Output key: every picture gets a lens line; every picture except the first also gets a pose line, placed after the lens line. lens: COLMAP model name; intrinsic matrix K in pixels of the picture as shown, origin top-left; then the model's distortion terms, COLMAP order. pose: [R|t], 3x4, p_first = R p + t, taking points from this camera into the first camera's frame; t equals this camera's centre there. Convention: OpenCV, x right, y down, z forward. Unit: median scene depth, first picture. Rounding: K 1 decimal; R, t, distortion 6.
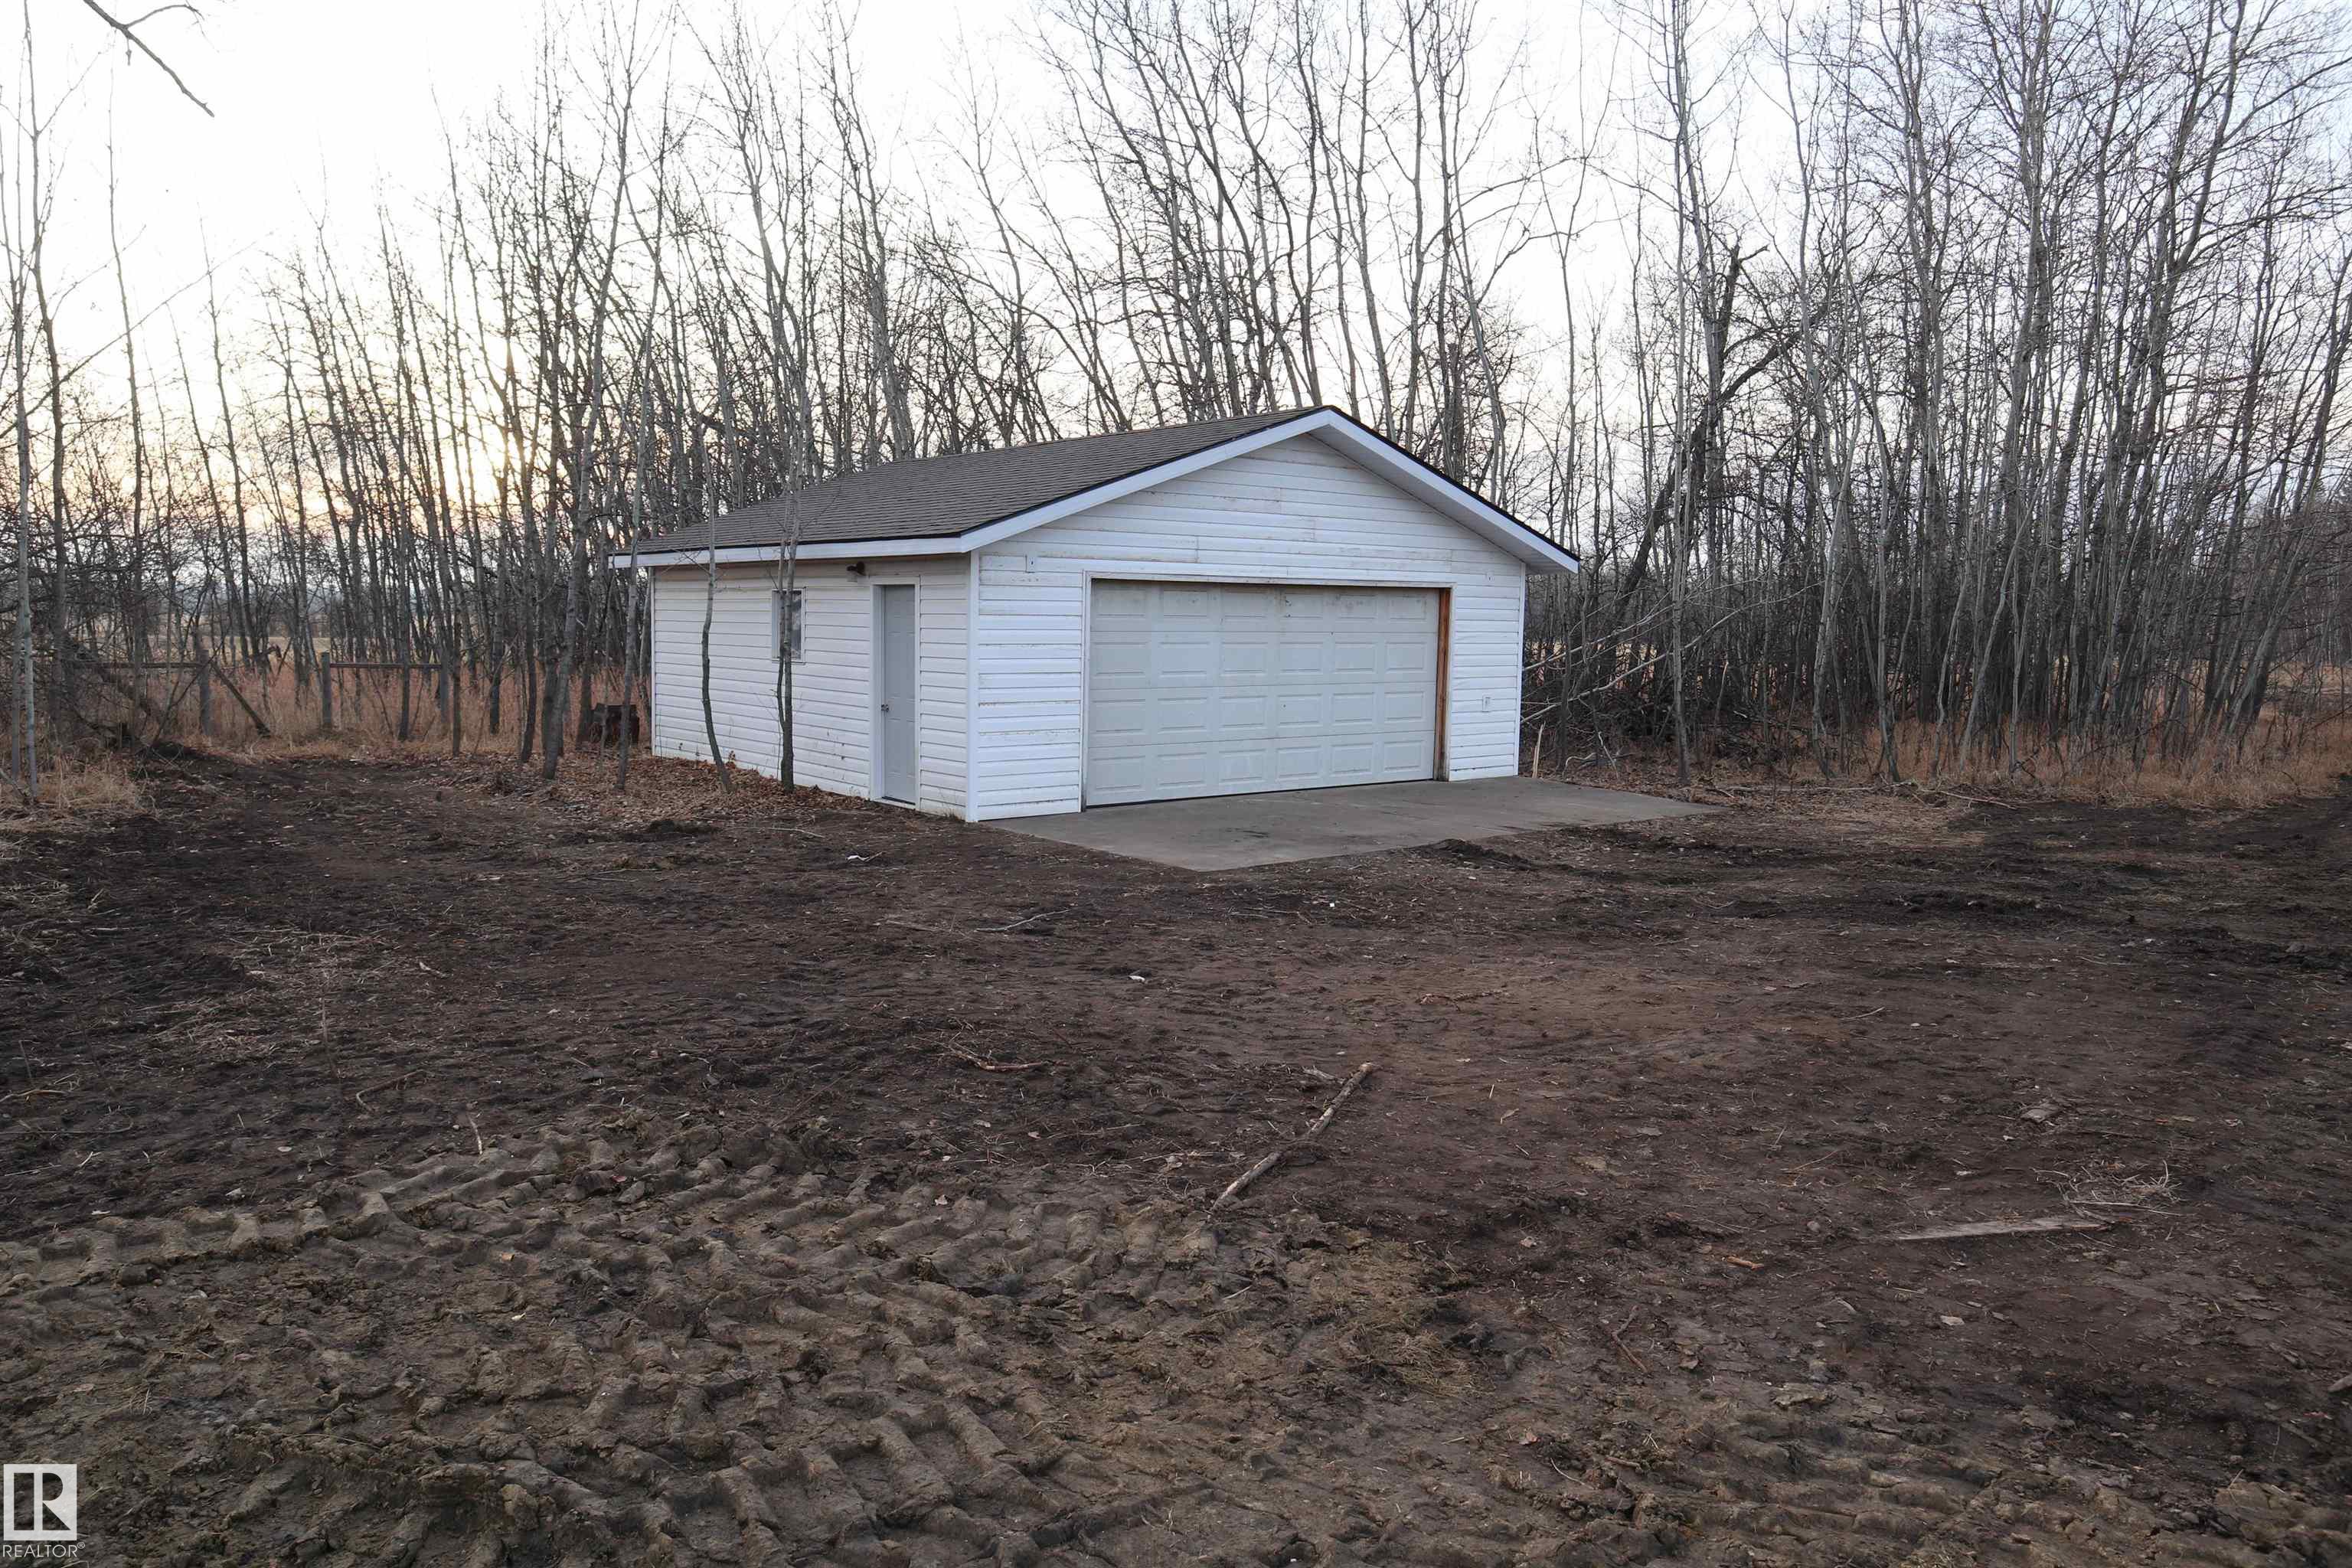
lens RADIAL K [[1625.9, 0, 1141.2], [0, 1625.9, 803.4], [0, 0, 1]] dist [-0.134566, 0.090452]
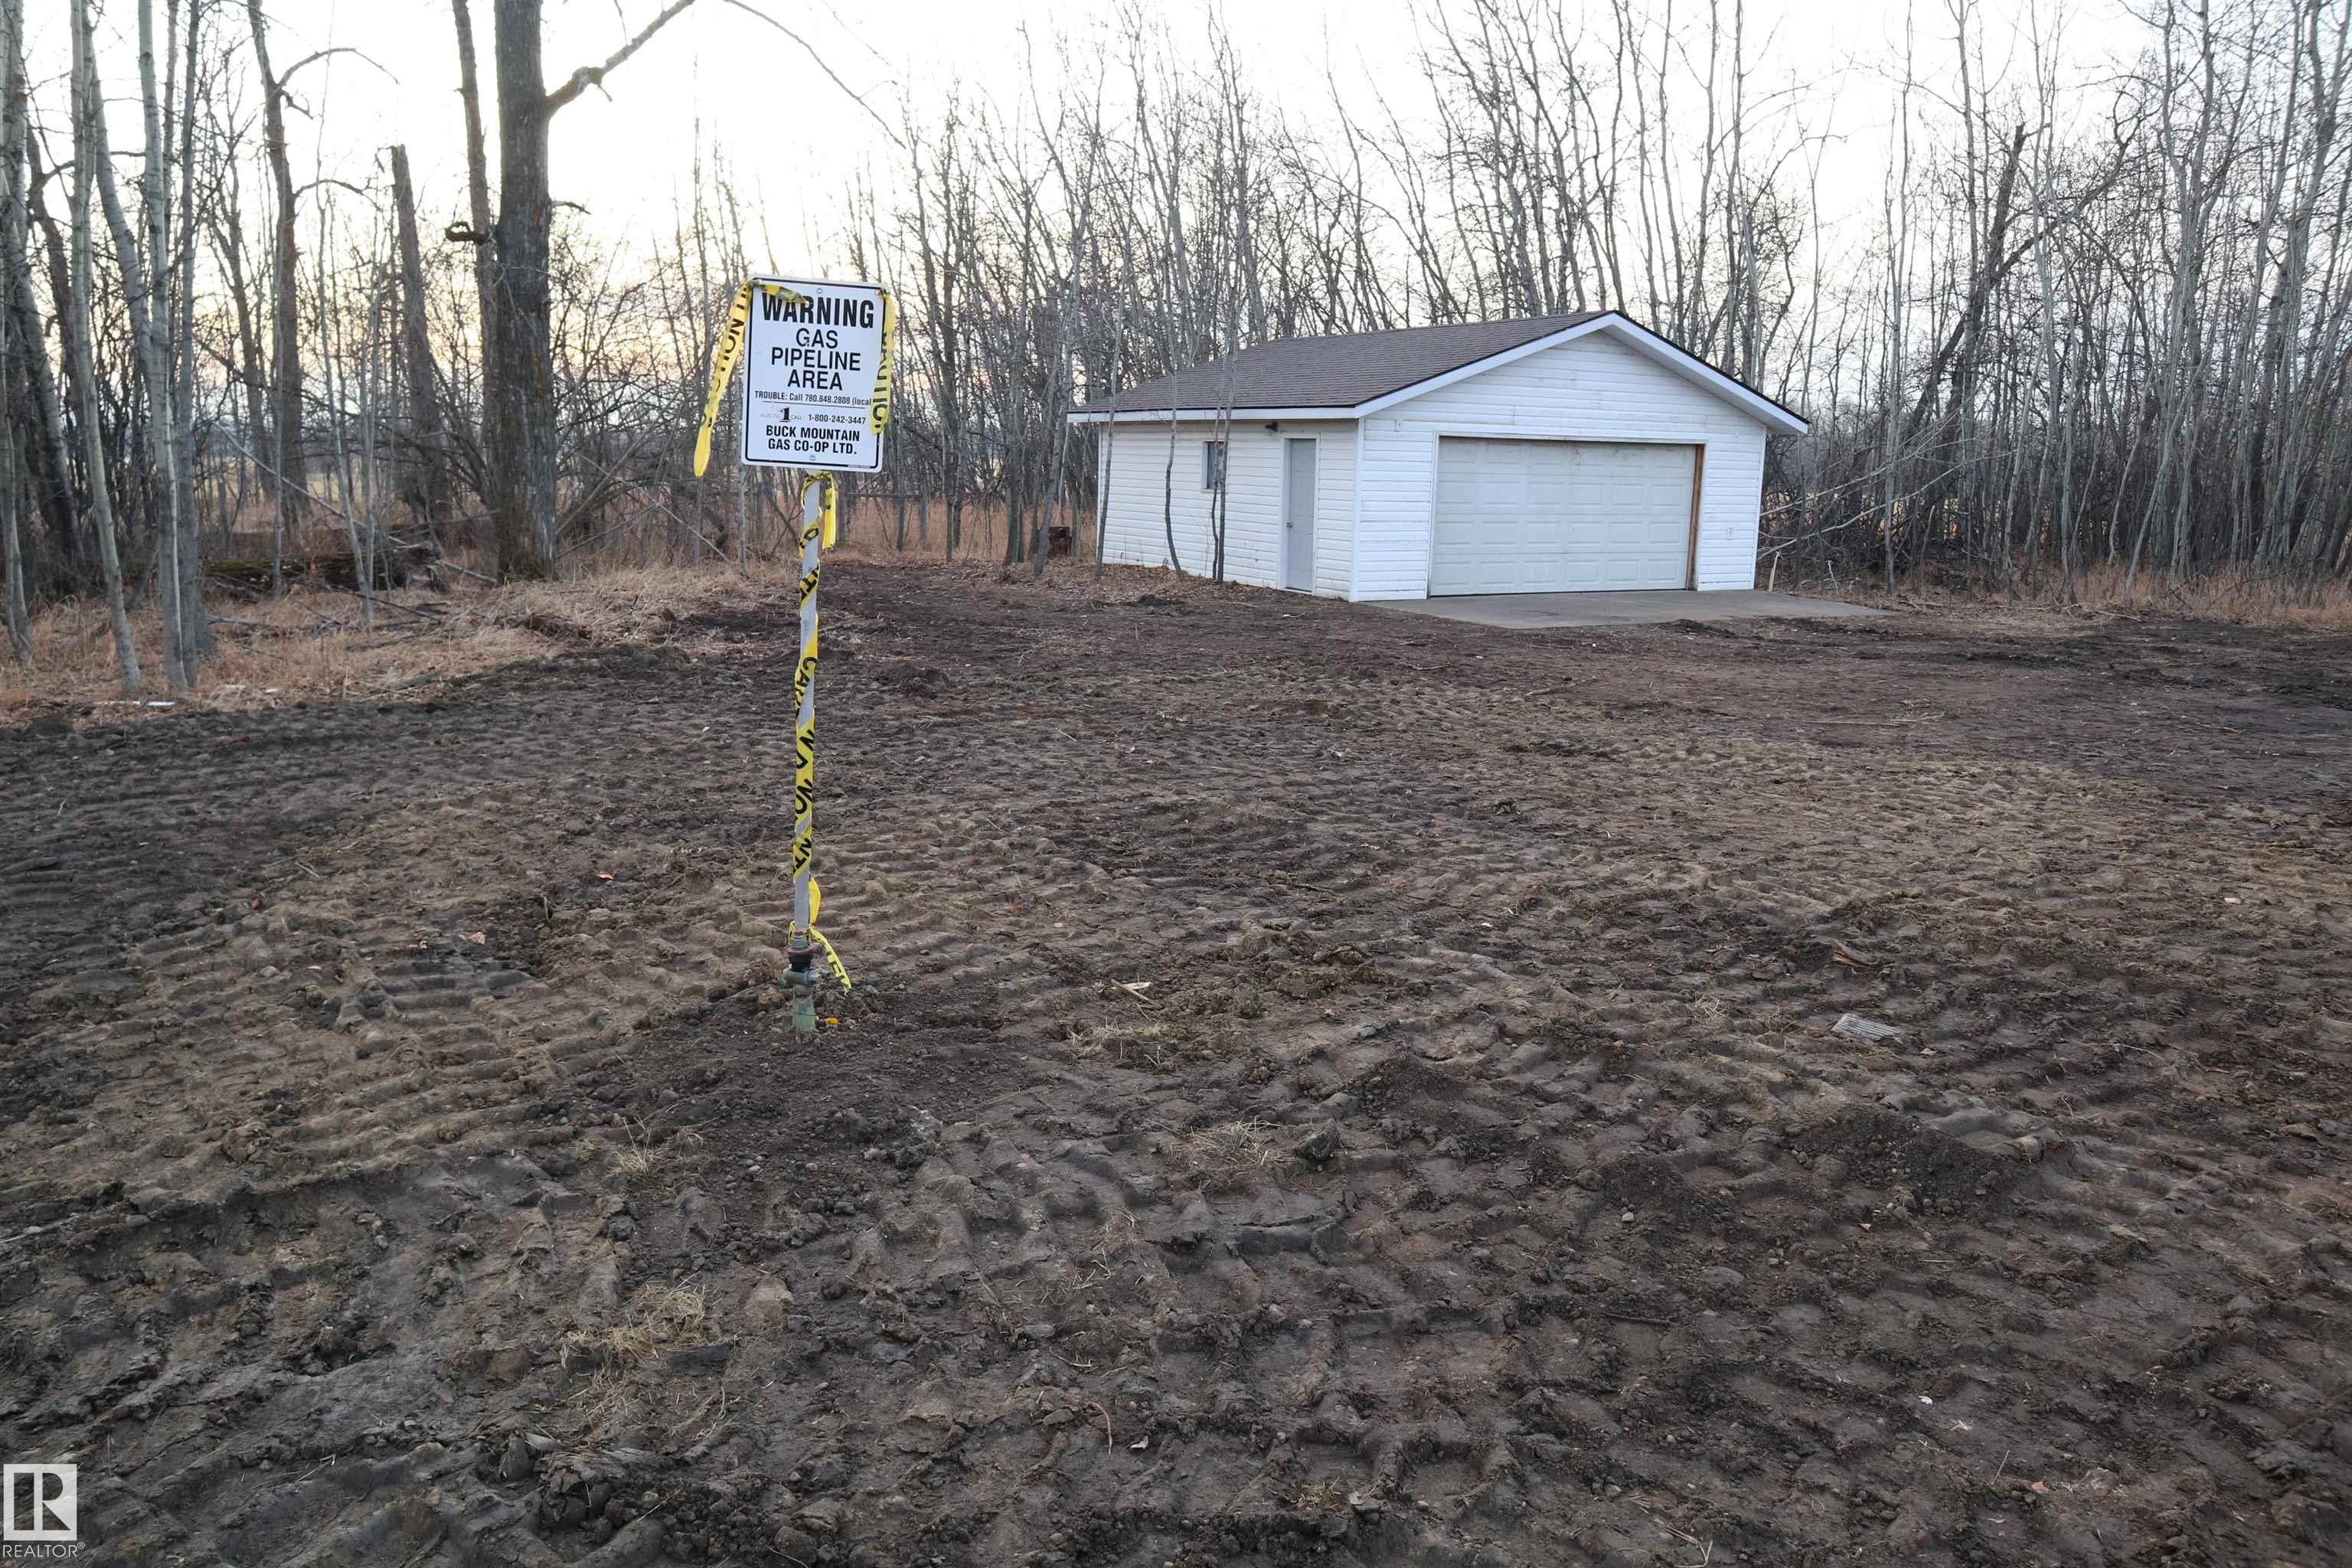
lens RADIAL K [[1625.9, 0, 1141.2], [0, 1625.9, 803.4], [0, 0, 1]] dist [-0.134566, 0.090452]
pose [[0.983822, 0.039471, -0.174748, -0.023770], [-0.022836, 0.995100, 0.096199, 0.045083], [0.177689, -0.090652, 0.979903, -0.392069]]
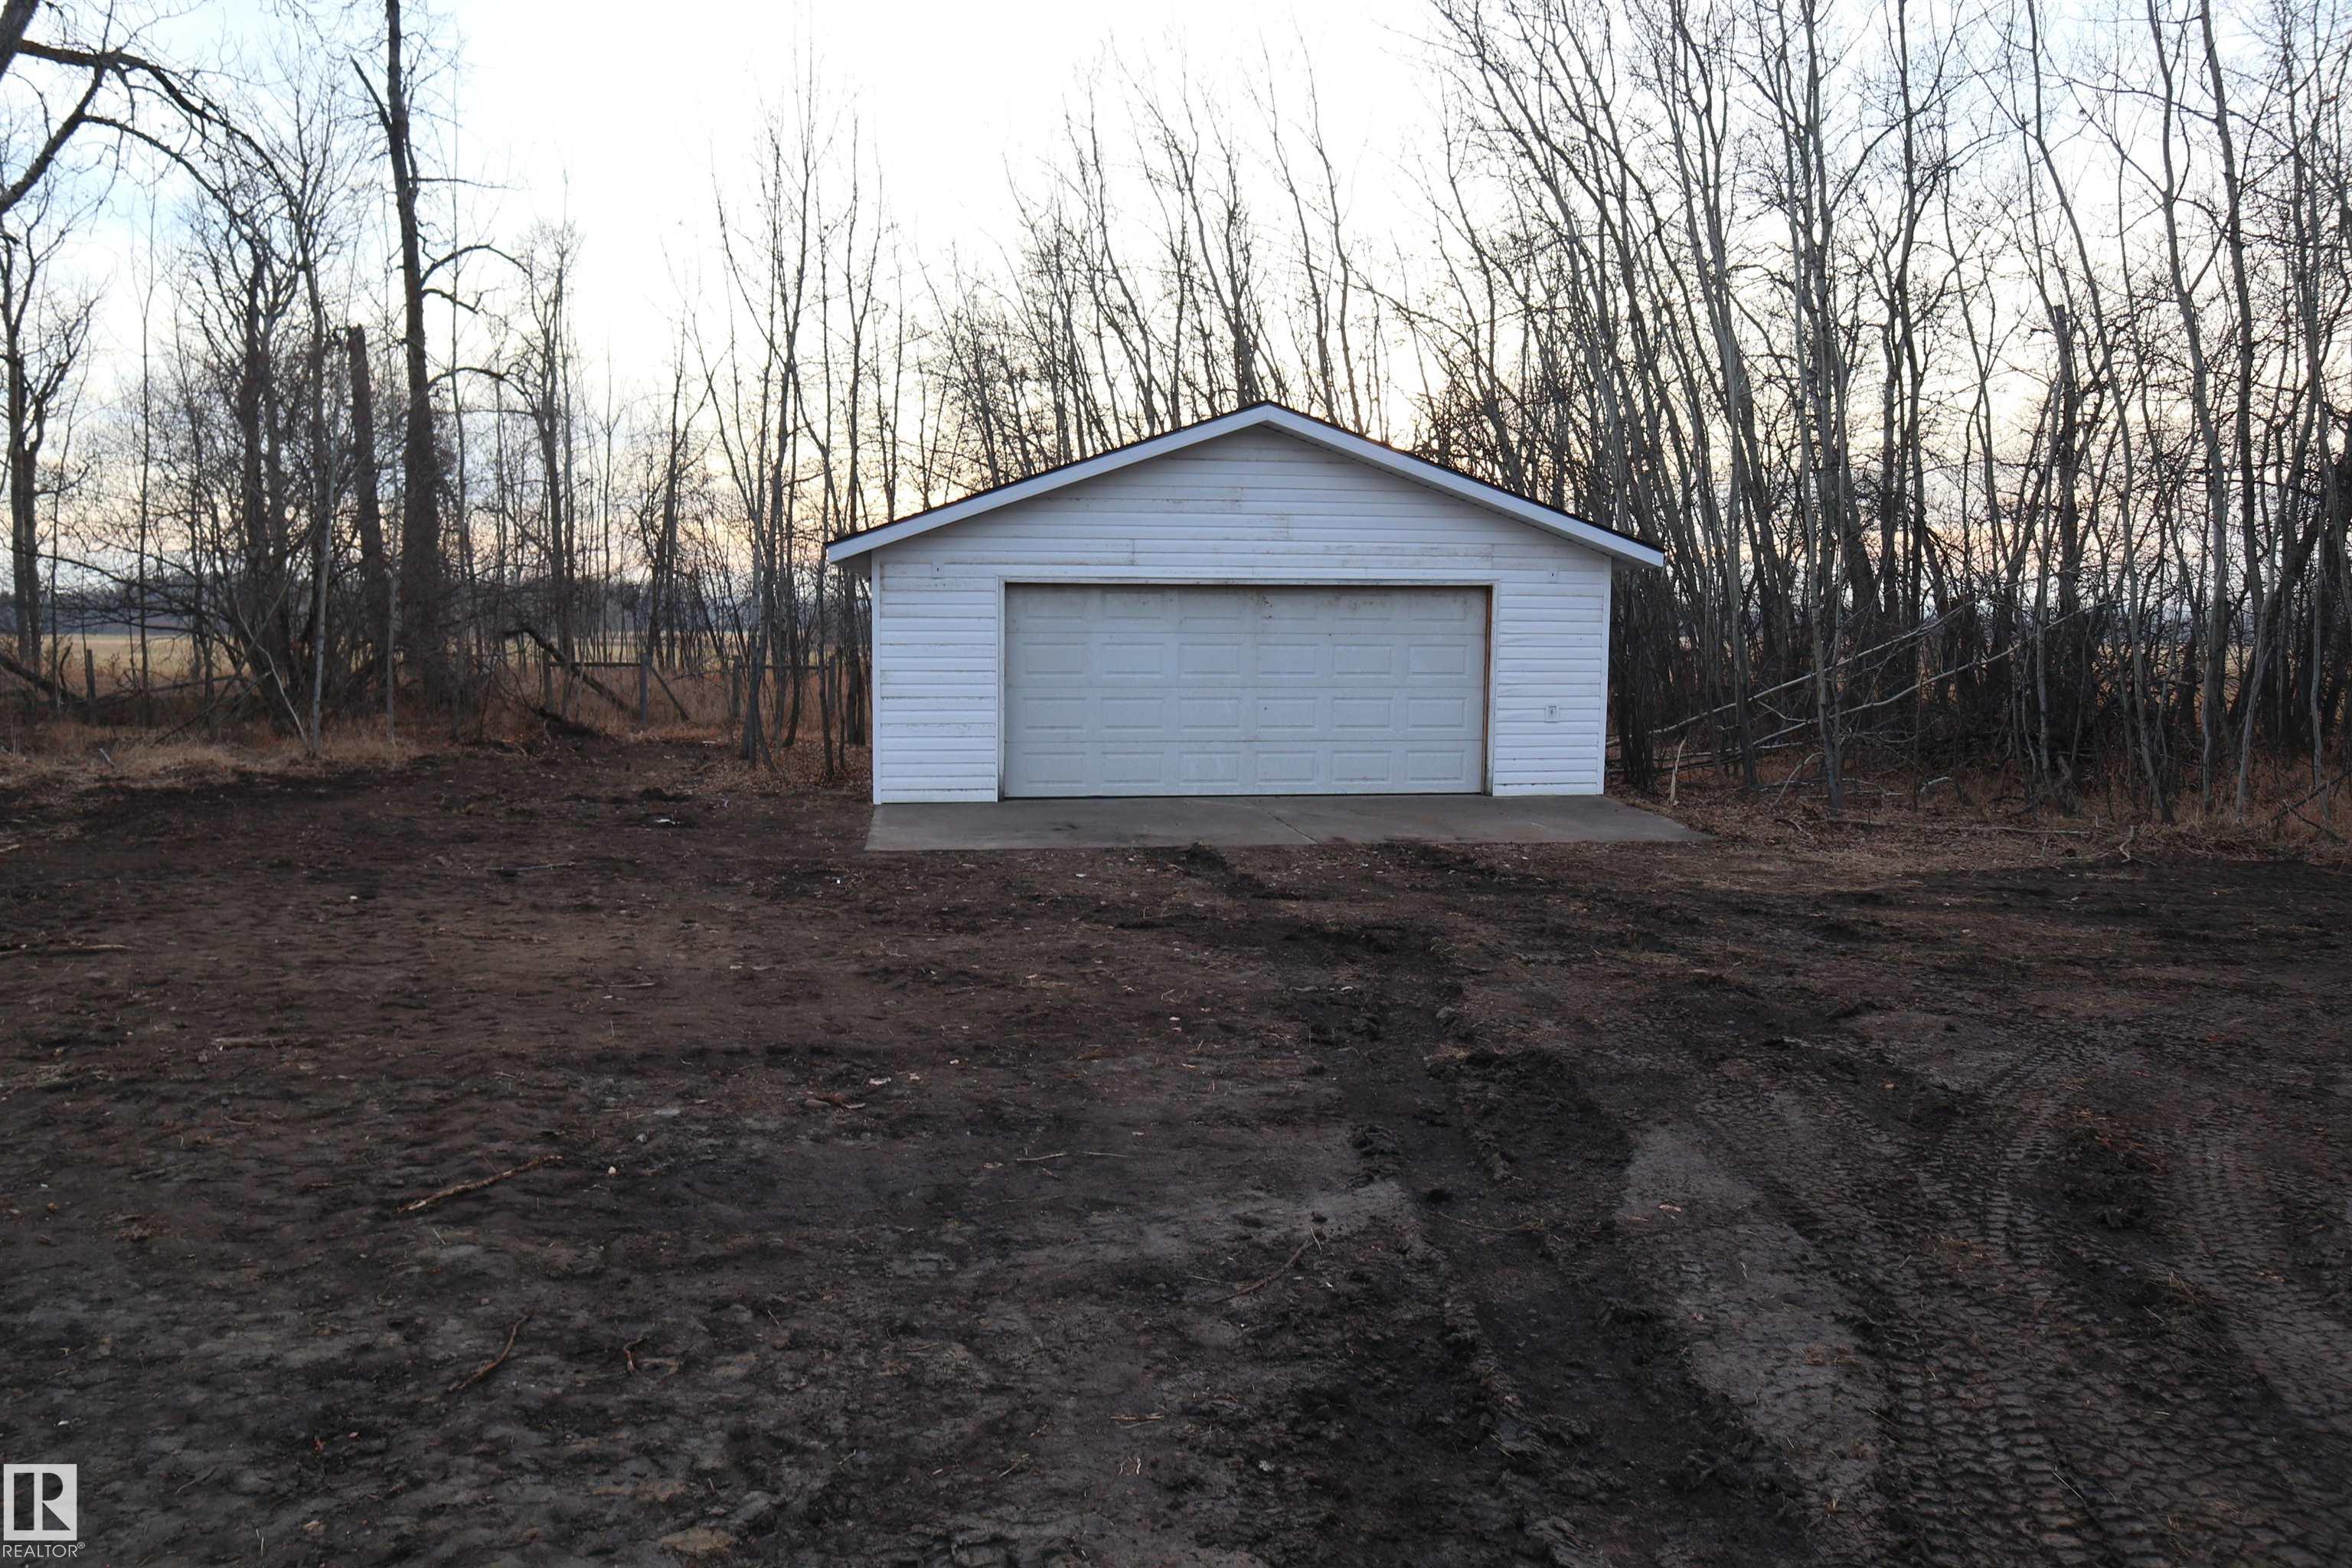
lens RADIAL K [[1625.9, 0, 1141.2], [0, 1625.9, 803.4], [0, 0, 1]] dist [-0.134566, 0.090452]
pose [[0.853427, 0.048904, -0.518912, 0.502117], [-0.053860, 0.998533, 0.005524, -0.003707], [0.518421, 0.023234, 0.854810, 0.112082]]
